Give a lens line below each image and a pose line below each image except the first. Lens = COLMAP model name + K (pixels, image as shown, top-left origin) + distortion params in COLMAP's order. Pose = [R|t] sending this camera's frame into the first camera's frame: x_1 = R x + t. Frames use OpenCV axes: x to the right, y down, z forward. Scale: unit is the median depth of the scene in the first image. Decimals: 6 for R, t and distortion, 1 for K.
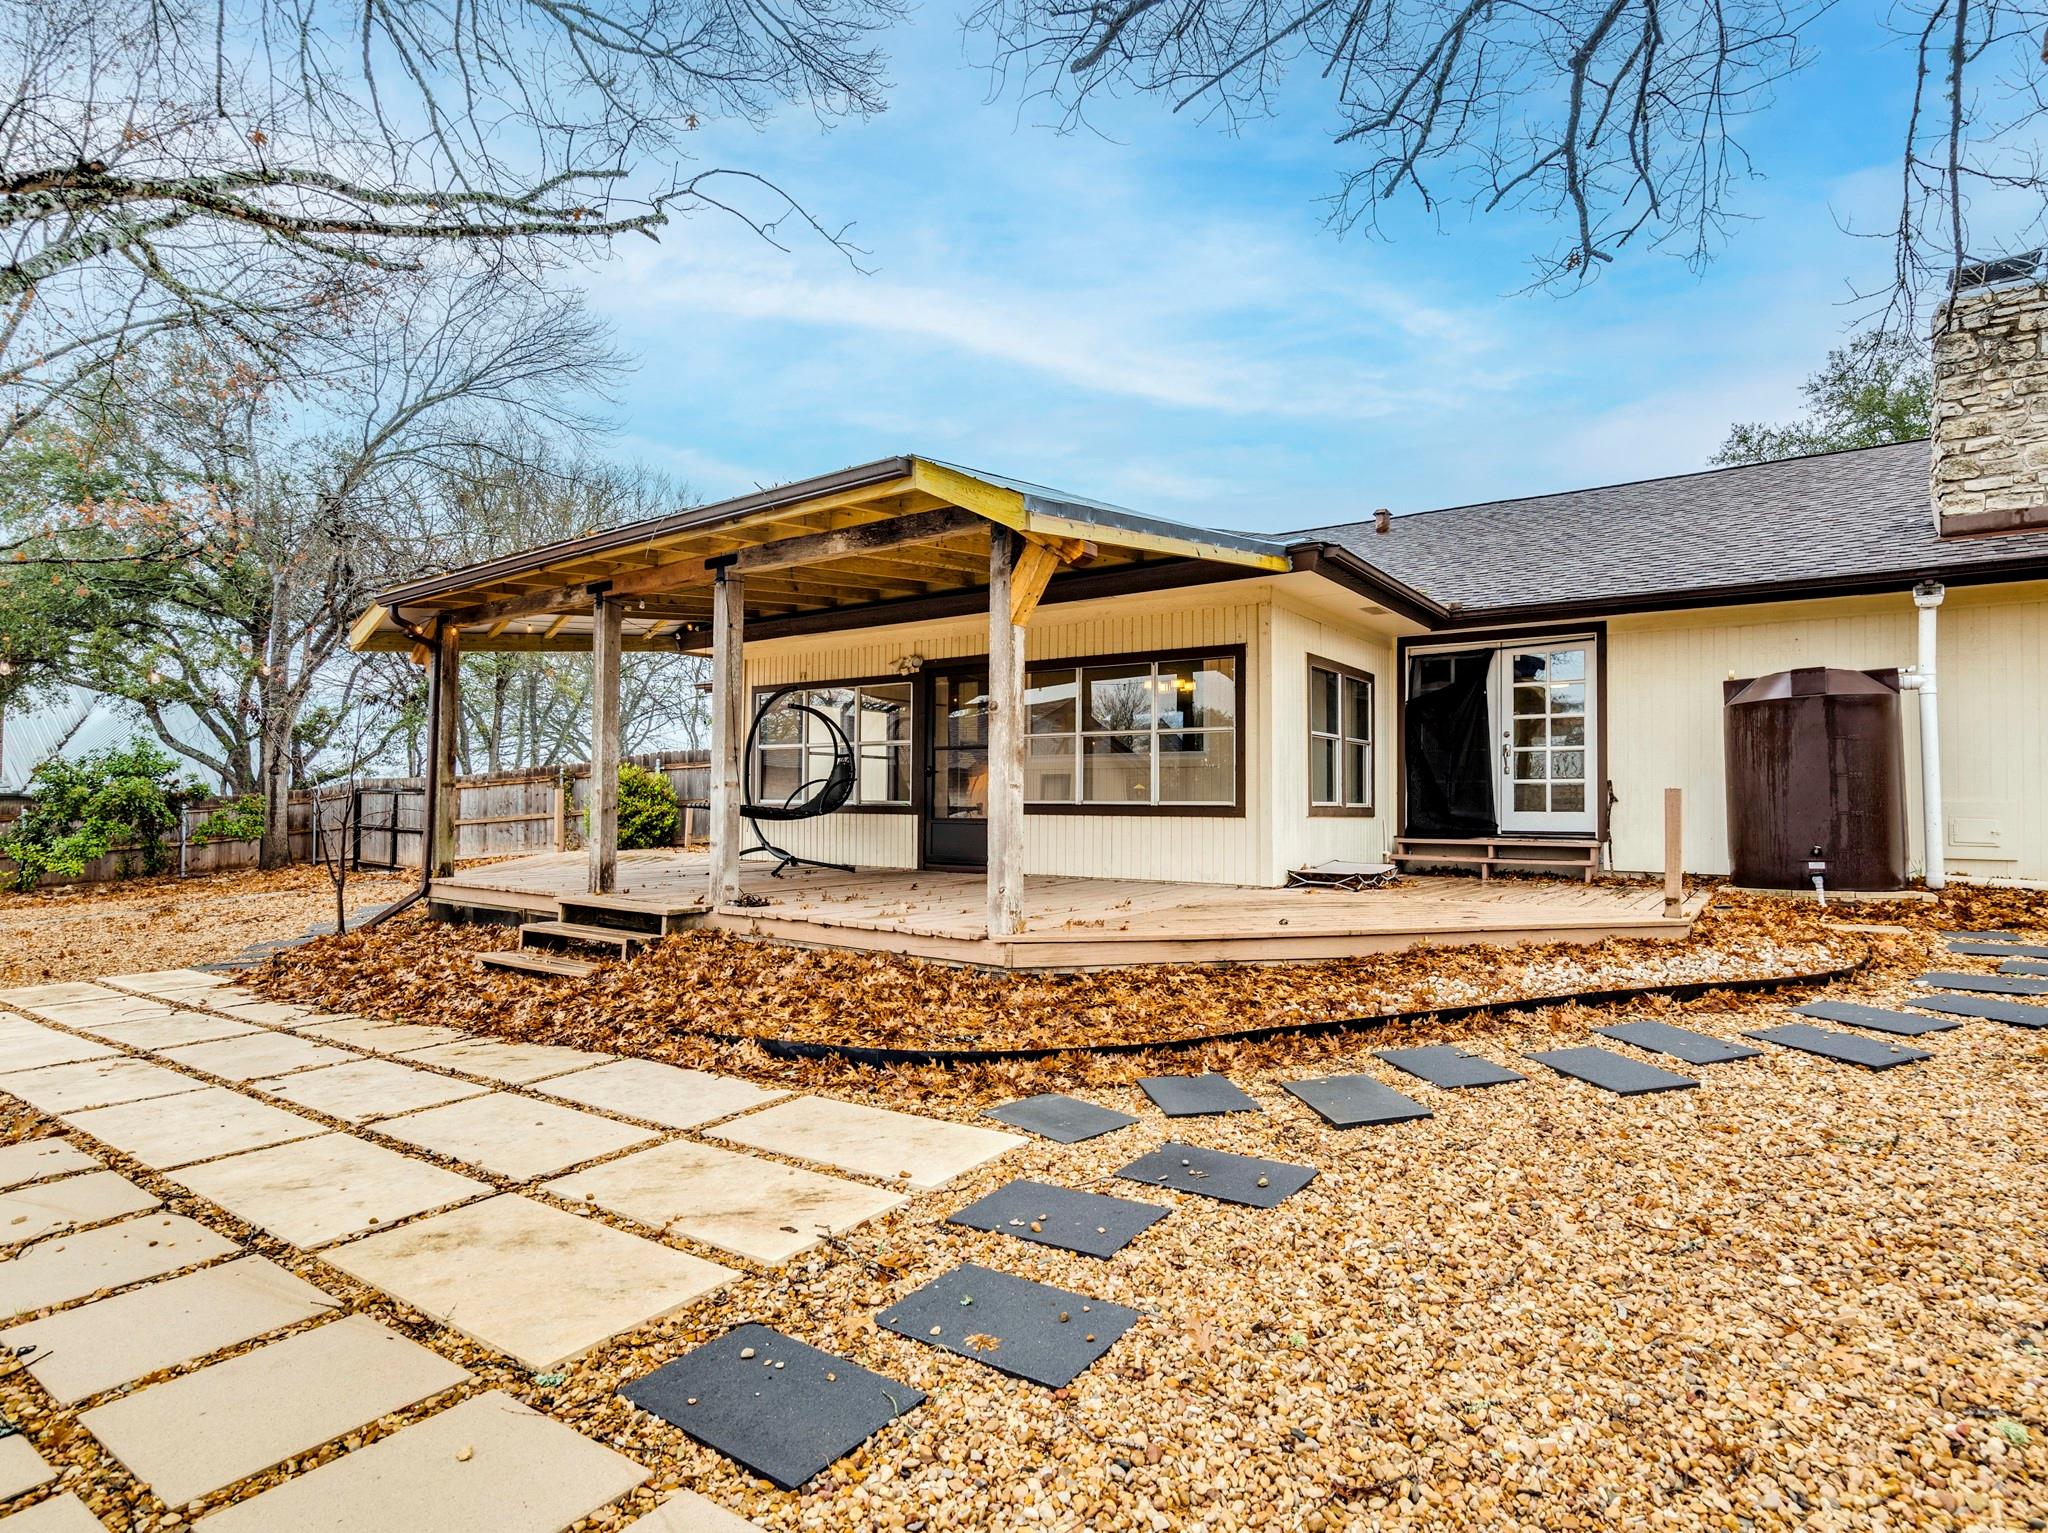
lens RADIAL K [[1055.4, 0, 1024.0], [0, 1055.4, 766.5], [0, 0, 1]] dist [0.000189, 0.000899]
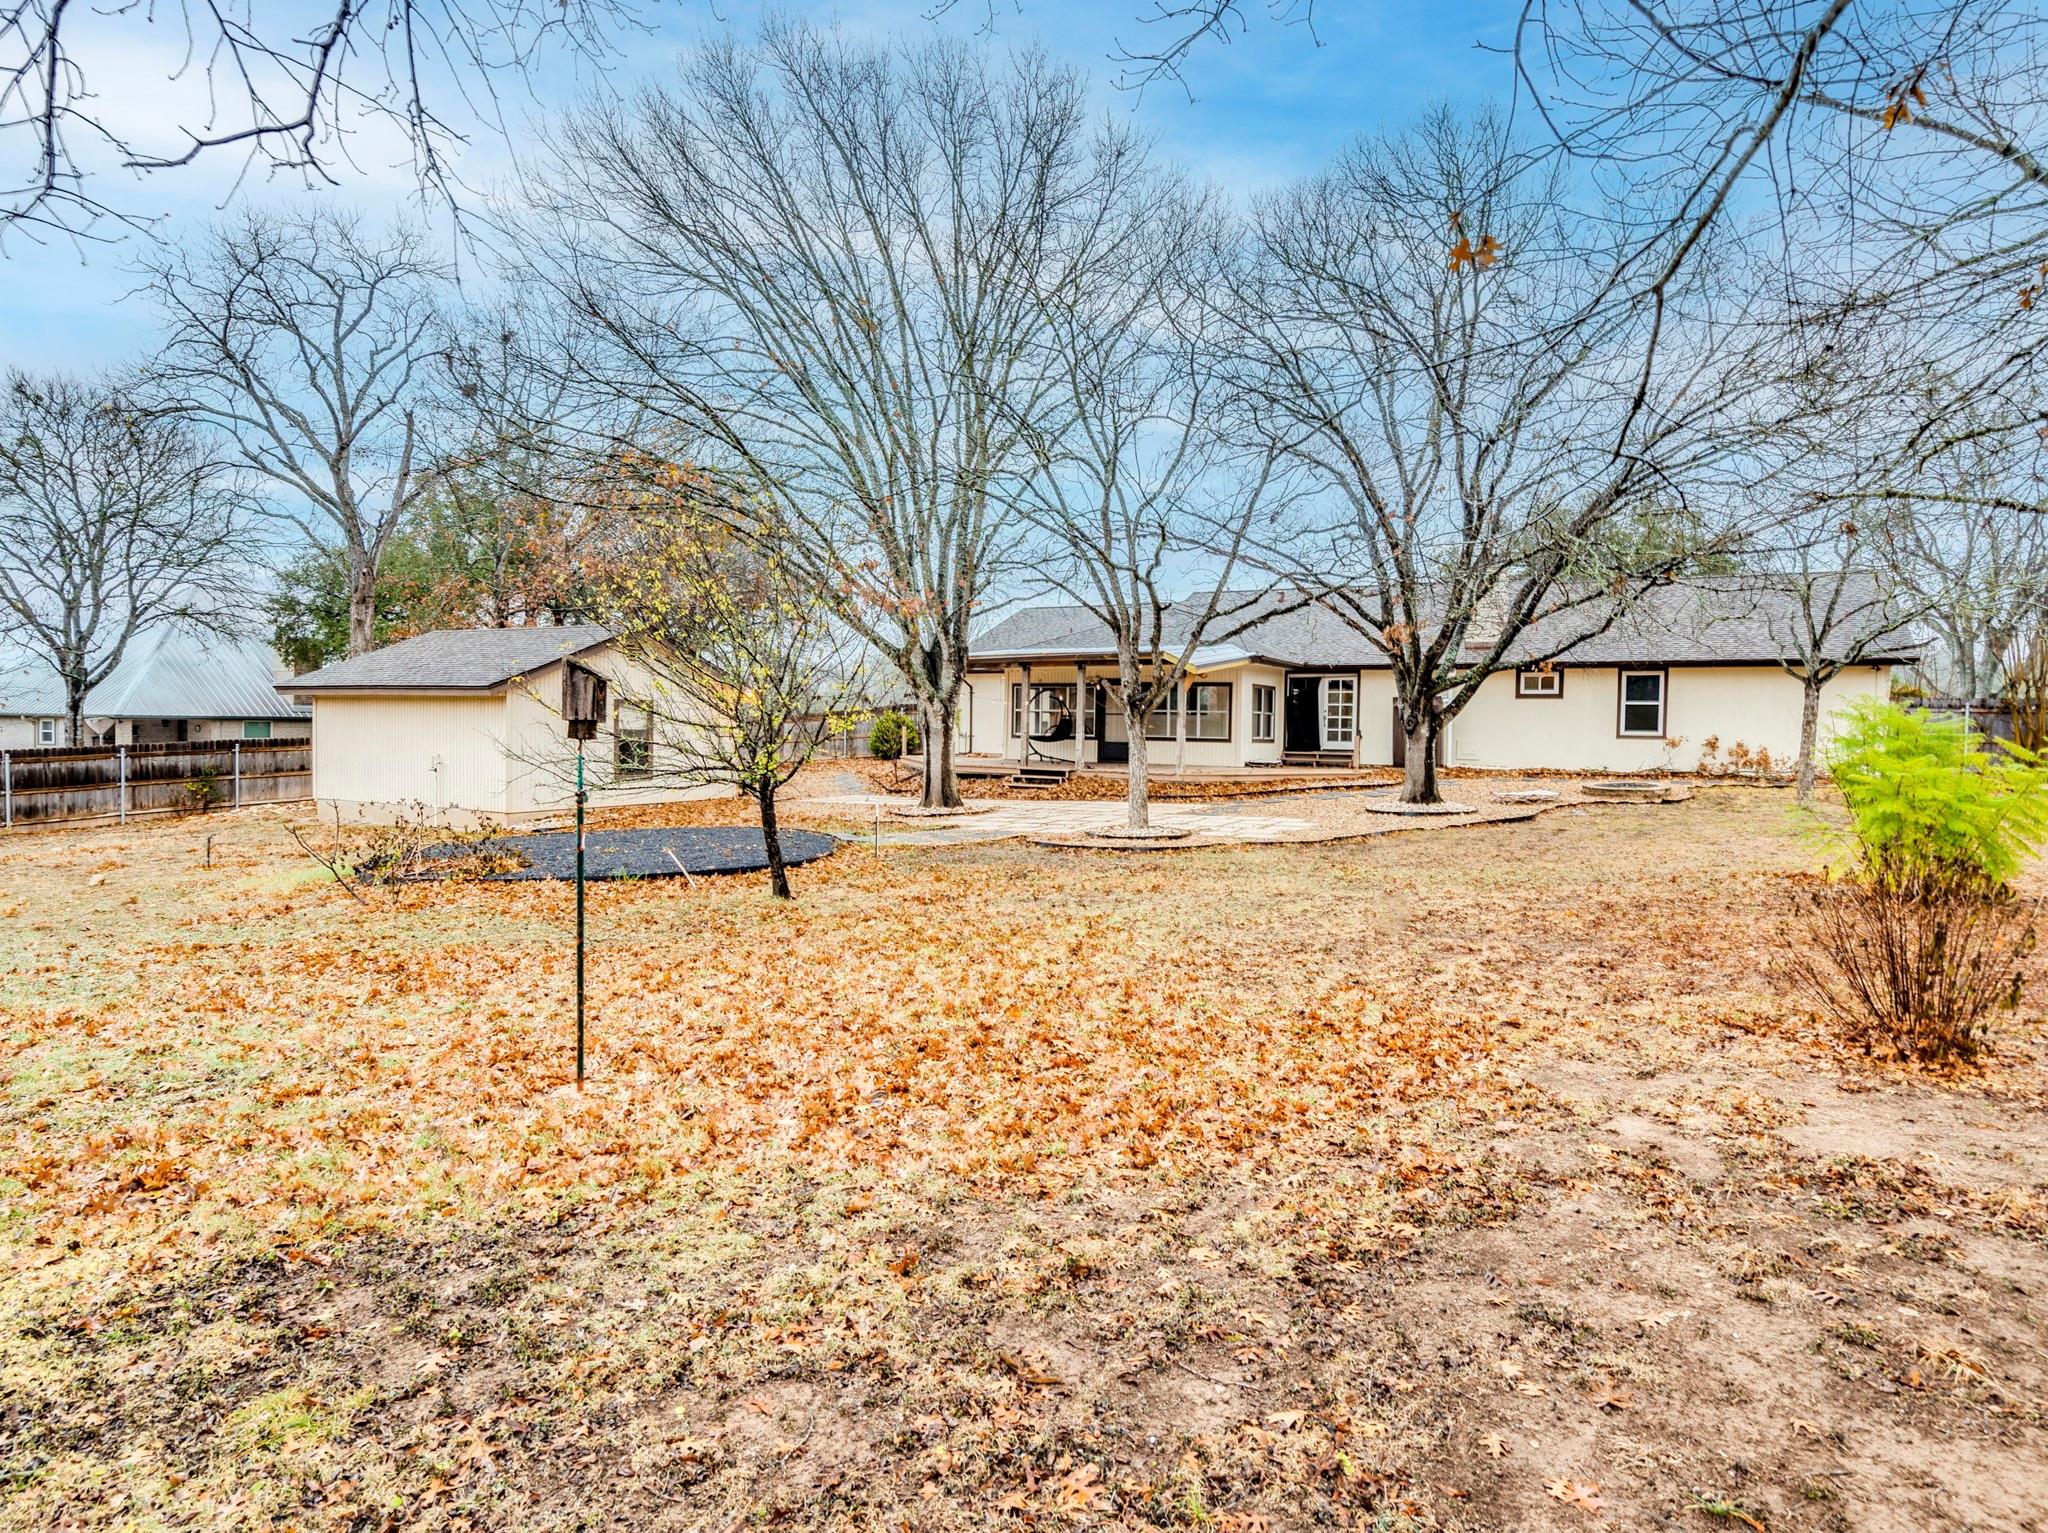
lens RADIAL K [[1055.4, 0, 1024.0], [0, 1055.4, 766.5], [0, 0, 1]] dist [0.000189, 0.000899]
pose [[0.996234, 0.005834, 0.086508, -0.520108], [-0.012026, 0.997388, 0.071228, -0.073660], [-0.085867, -0.072001, 0.993702, -1.572966]]
